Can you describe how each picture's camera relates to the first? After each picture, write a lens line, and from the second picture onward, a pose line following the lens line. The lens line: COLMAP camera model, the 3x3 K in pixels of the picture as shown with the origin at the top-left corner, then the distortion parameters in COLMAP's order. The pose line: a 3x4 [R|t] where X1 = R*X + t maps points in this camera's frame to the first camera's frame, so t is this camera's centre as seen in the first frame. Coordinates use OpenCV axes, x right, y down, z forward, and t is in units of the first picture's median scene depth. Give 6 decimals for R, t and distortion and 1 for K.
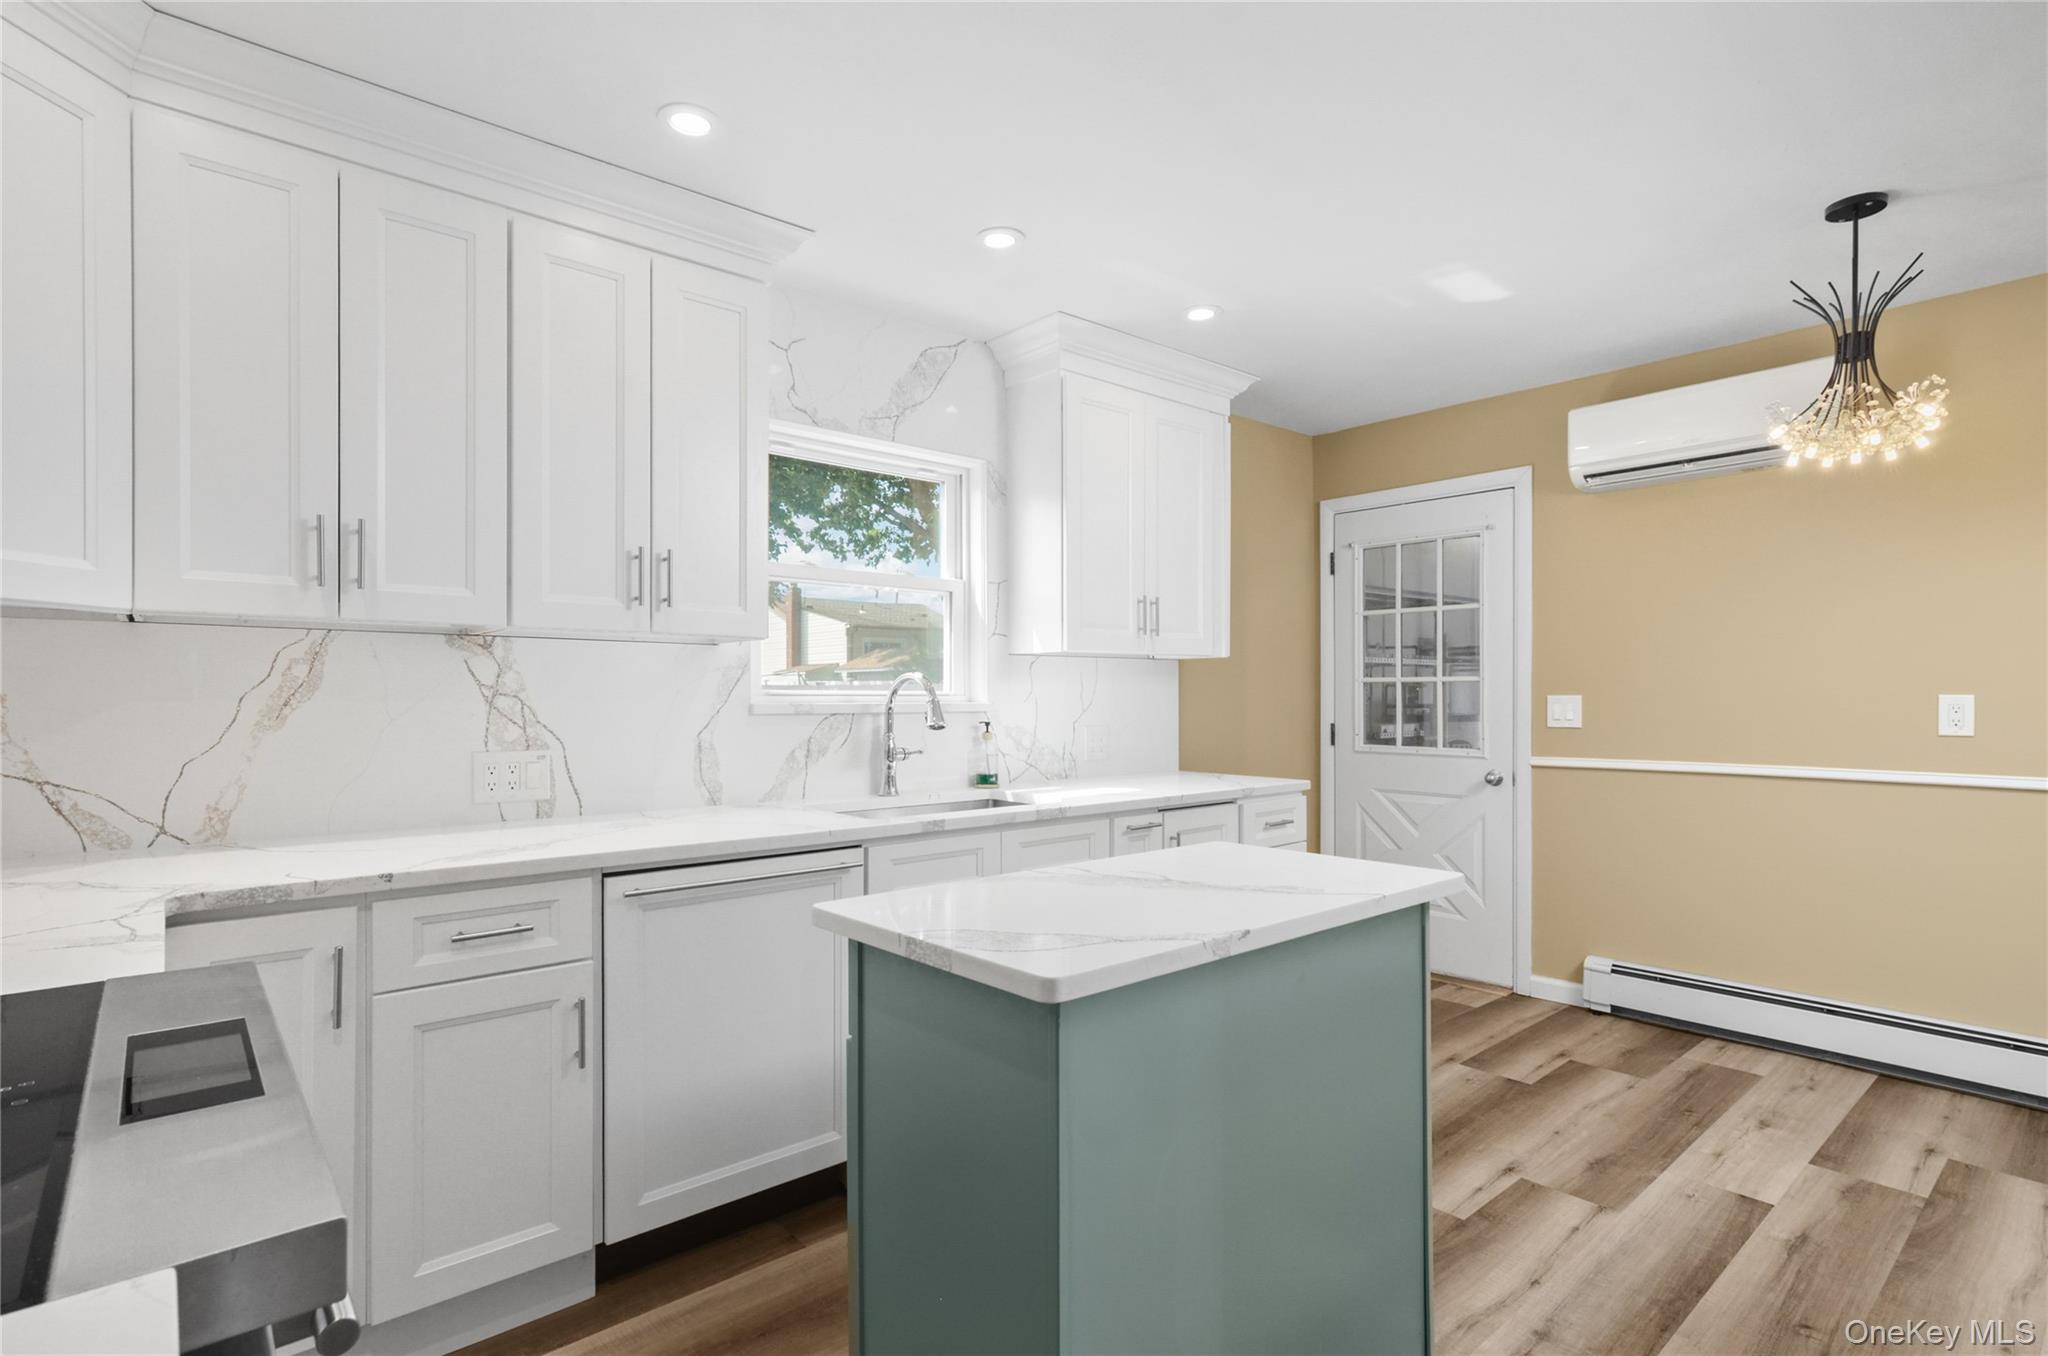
lens RADIAL K [[1010.2, 0, 1018.5], [0, 1010.2, 694.3], [0, 0, 1]] dist [-0.002023, 0.002537]
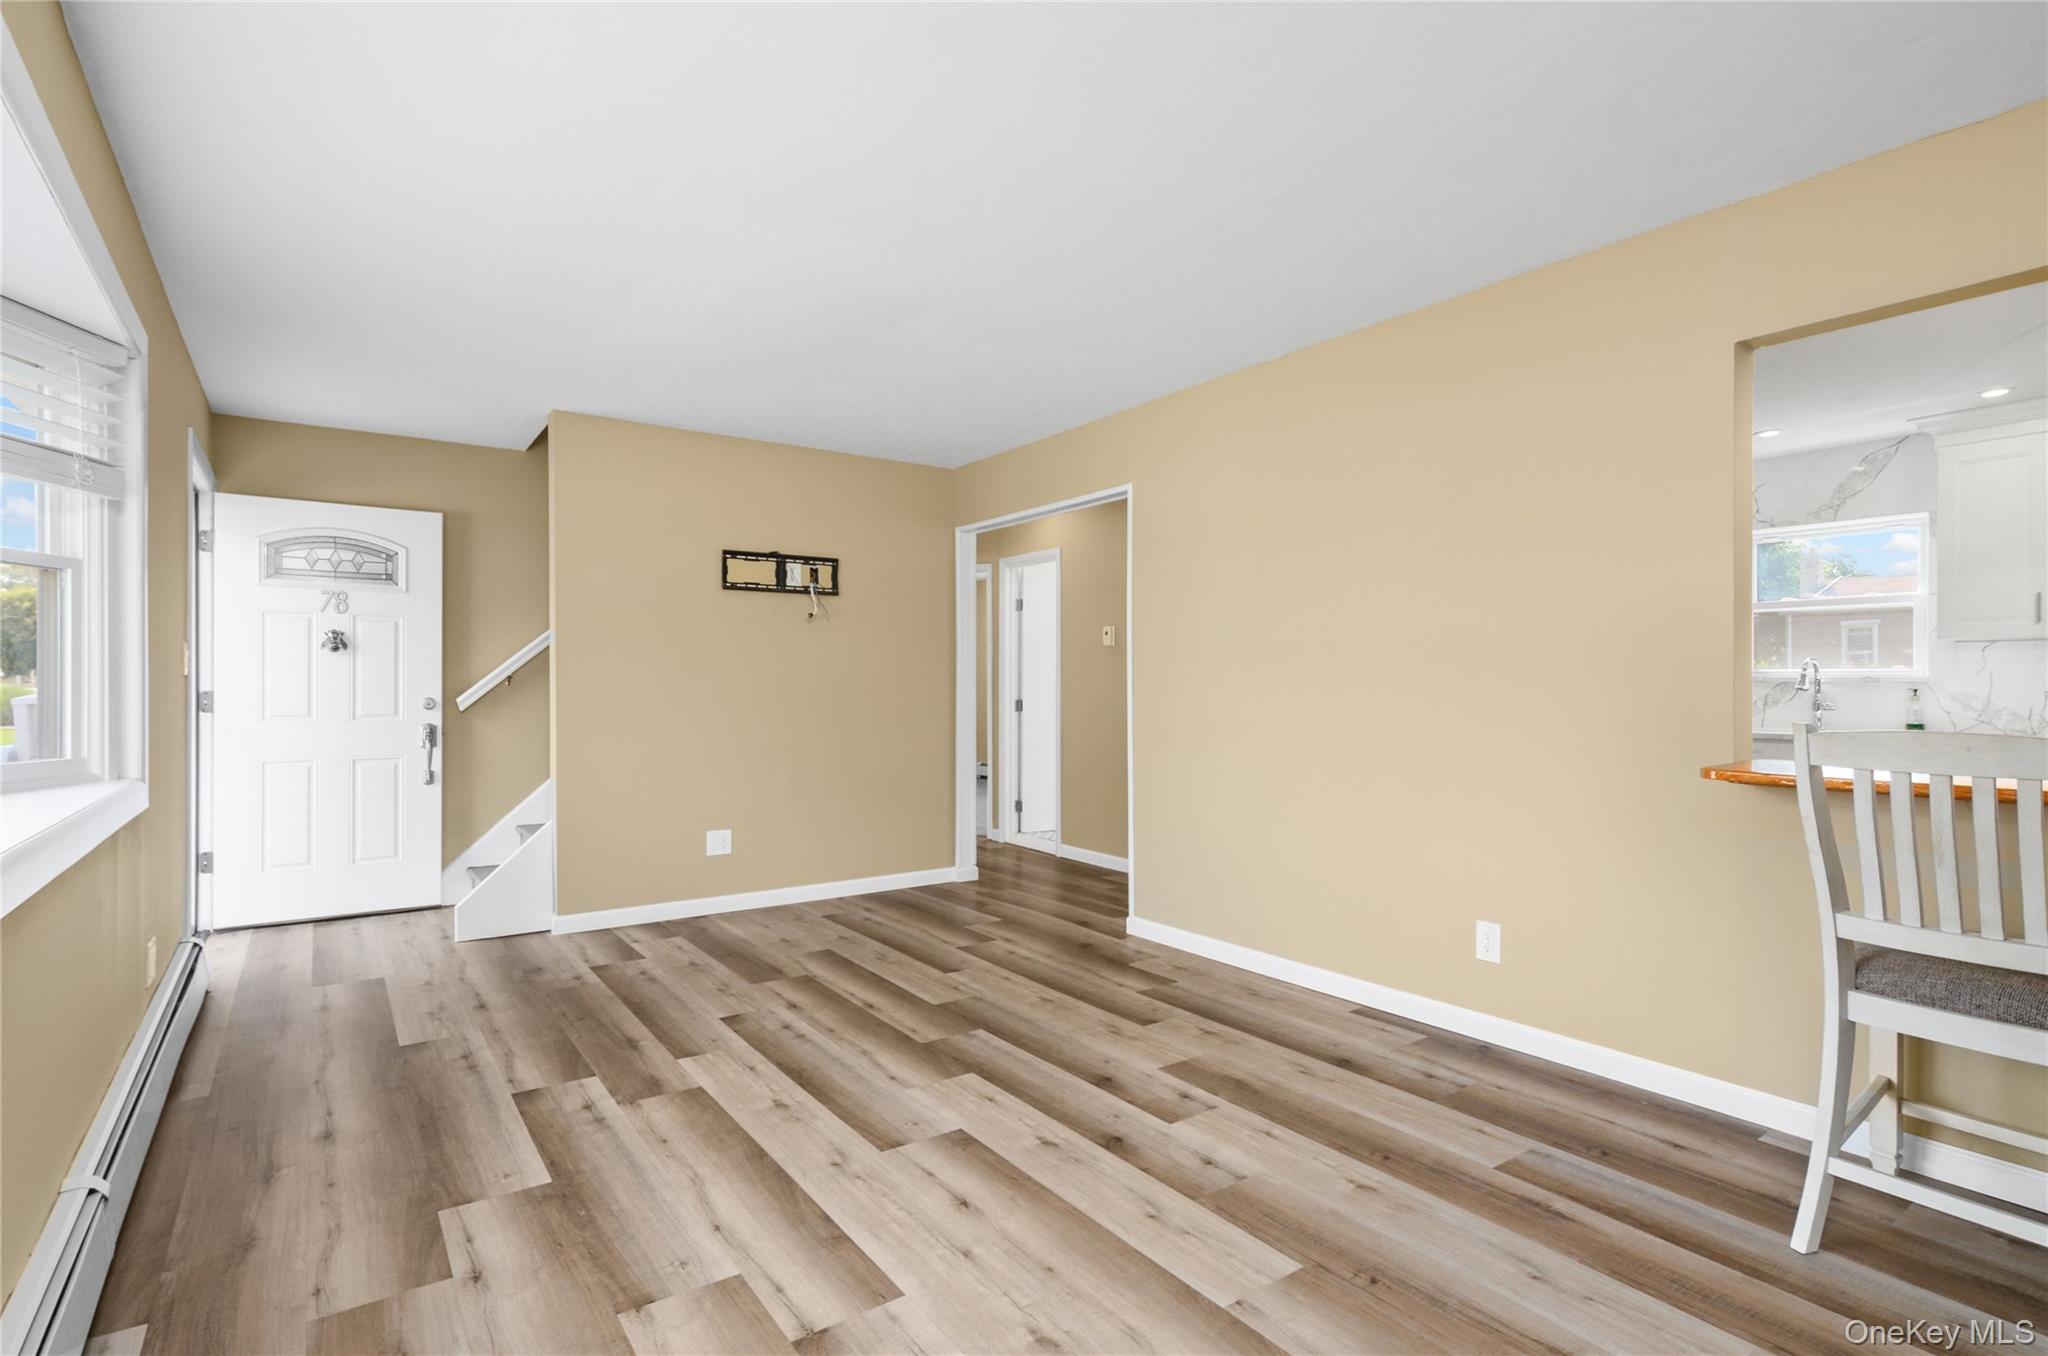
lens RADIAL K [[1010.2, 0, 995.4], [0, 1010.2, 689.1], [0, 0, 1]] dist [-0.002023, 0.002537]
pose [[-0.114864, 0.004186, -0.993372, 2.187700], [0.001295, 0.999991, 0.004064, 0.026558], [0.993380, -0.000820, -0.114869, -0.249094]]
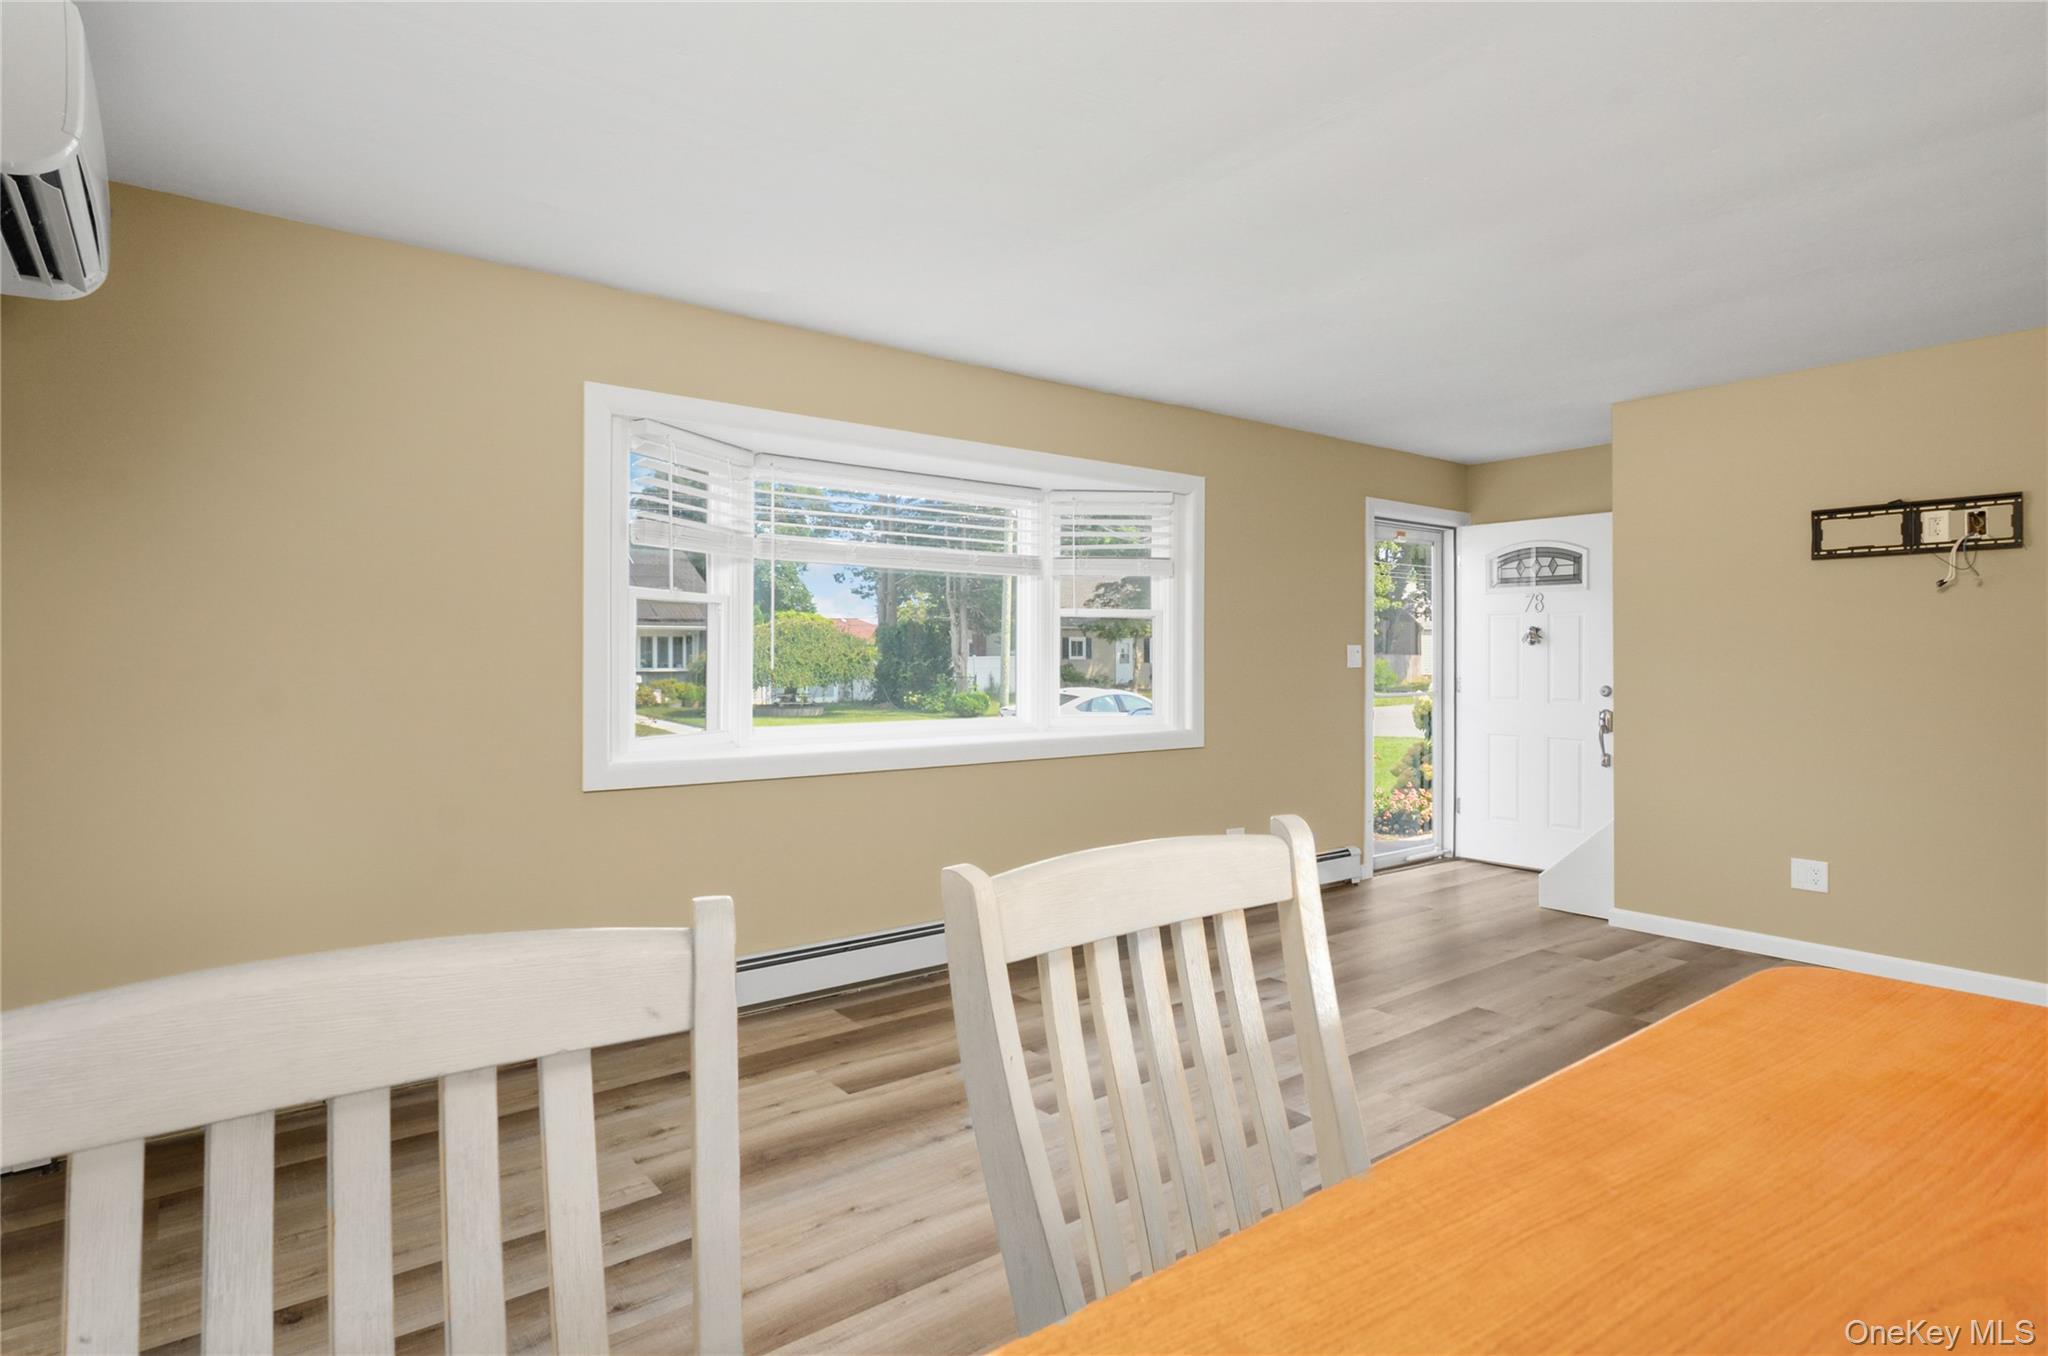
lens RADIAL K [[1045.9, 0, 1027.4], [0, 1045.9, 667.9], [0, 0, 1]] dist [0.004539, -0.001079]
pose [[-0.998332, 0.004385, 0.057569, 1.373051], [0.004889, 0.999951, 0.008615, -0.015341], [-0.057528, 0.008882, -0.998304, 0.770356]]
